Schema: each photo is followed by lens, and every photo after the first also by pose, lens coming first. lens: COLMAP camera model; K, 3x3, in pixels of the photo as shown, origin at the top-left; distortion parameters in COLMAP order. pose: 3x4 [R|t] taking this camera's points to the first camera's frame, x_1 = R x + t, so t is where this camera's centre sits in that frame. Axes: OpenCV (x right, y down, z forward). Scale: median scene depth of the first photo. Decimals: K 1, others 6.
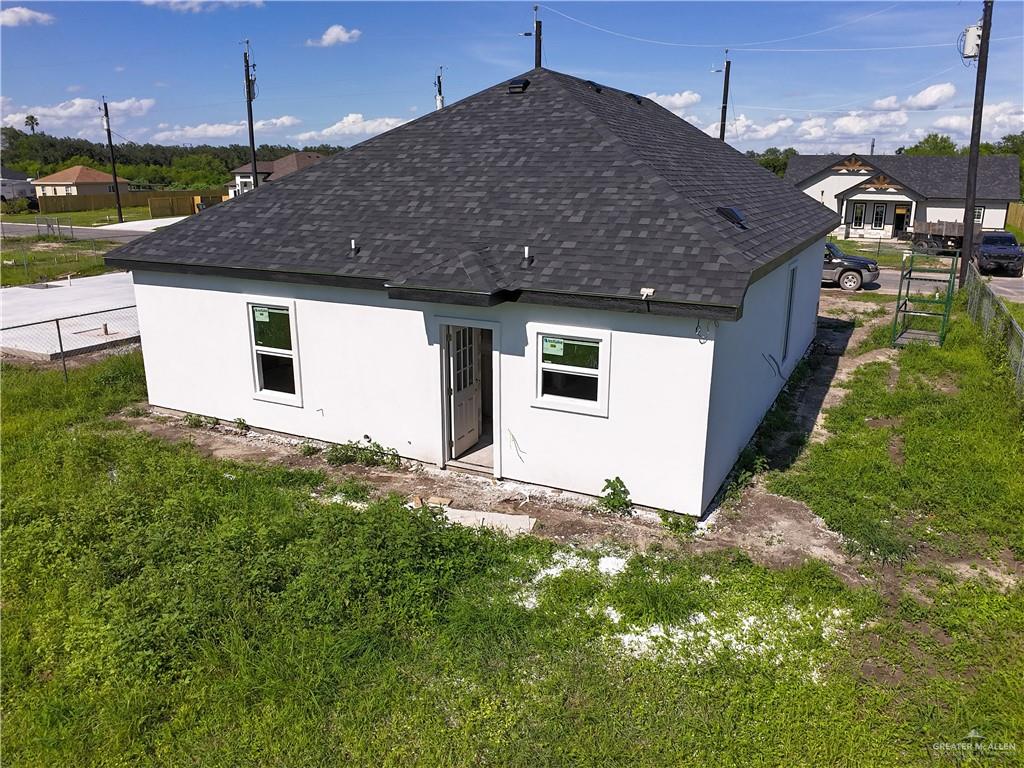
lens RADIAL K [[731.3, 0, 512.0], [0, 731.3, 384.0], [0, 0, 1]] dist [-0.010208, -0.002378]
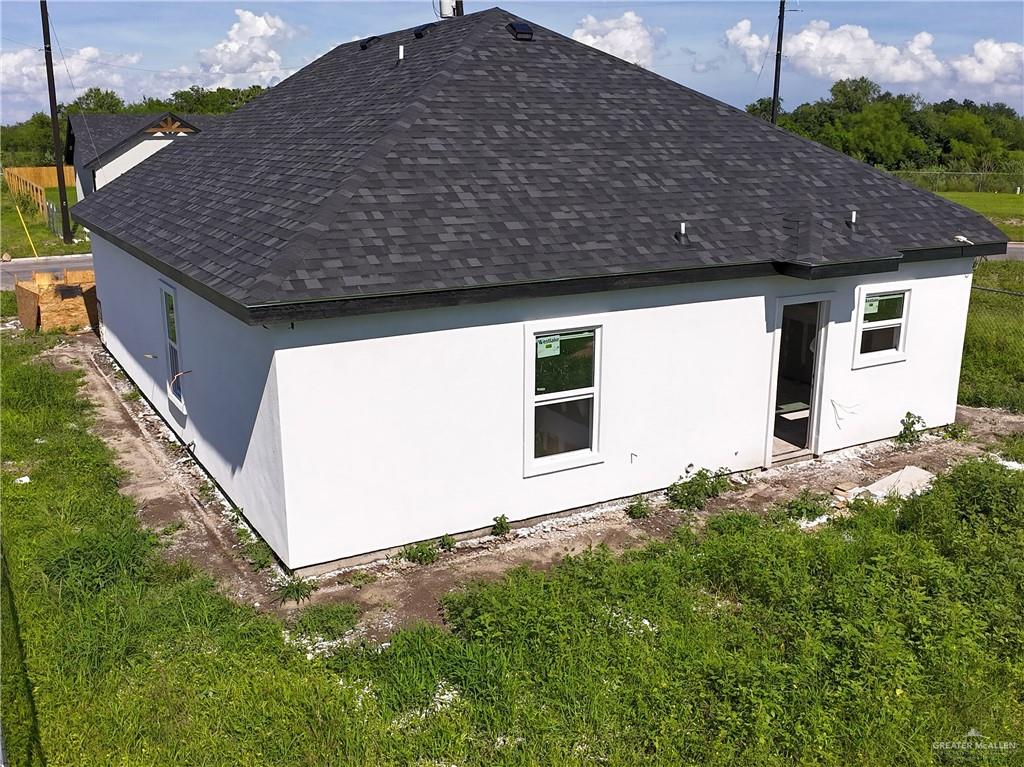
lens RADIAL K [[968.3, 0, 512.2], [0, 968.3, 410.2], [0, 0, 1]] dist [-0.012605, -0.013621]
pose [[0.550827, -0.229776, 0.802367, -1.180882], [0.234042, 0.965309, 0.115768, -0.161381], [-0.801133, 0.124019, 0.585496, 0.541243]]
